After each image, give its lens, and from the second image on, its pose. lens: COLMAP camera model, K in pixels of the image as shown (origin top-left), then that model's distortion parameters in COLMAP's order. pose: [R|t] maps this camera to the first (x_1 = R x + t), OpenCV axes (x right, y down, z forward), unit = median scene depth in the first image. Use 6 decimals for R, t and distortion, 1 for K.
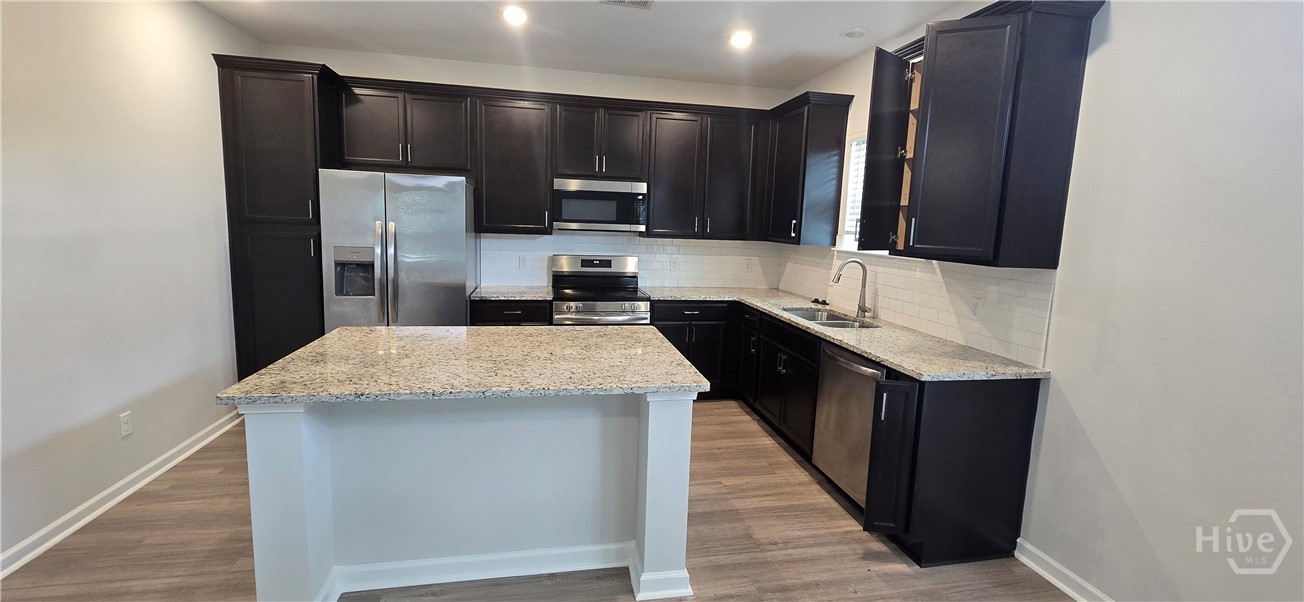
lens RADIAL K [[538.7, 0, 650.3], [0, 538.7, 291.3], [0, 0, 1]] dist [-0.002665, -0.000279]
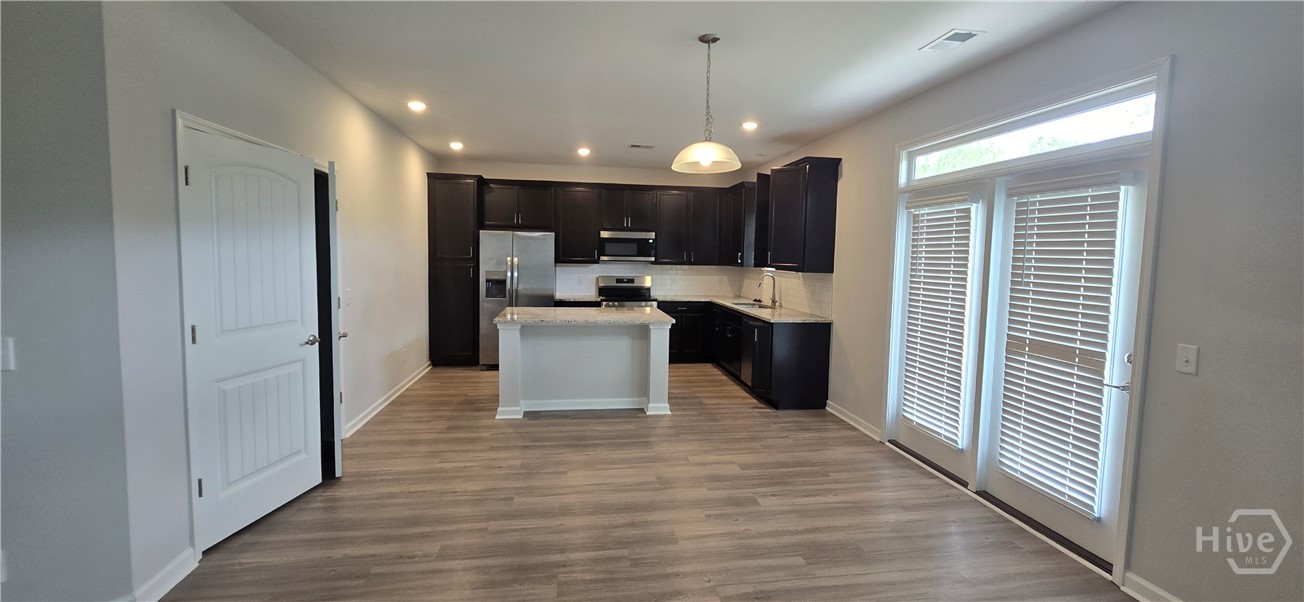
lens RADIAL K [[538.7, 0, 650.3], [0, 538.7, 291.3], [0, 0, 1]] dist [-0.002665, -0.000279]
pose [[0.999036, -0.015014, -0.041244, 0.051933], [0.012456, 0.998024, -0.061585, 0.096720], [0.042087, 0.061012, 0.997249, -0.750057]]
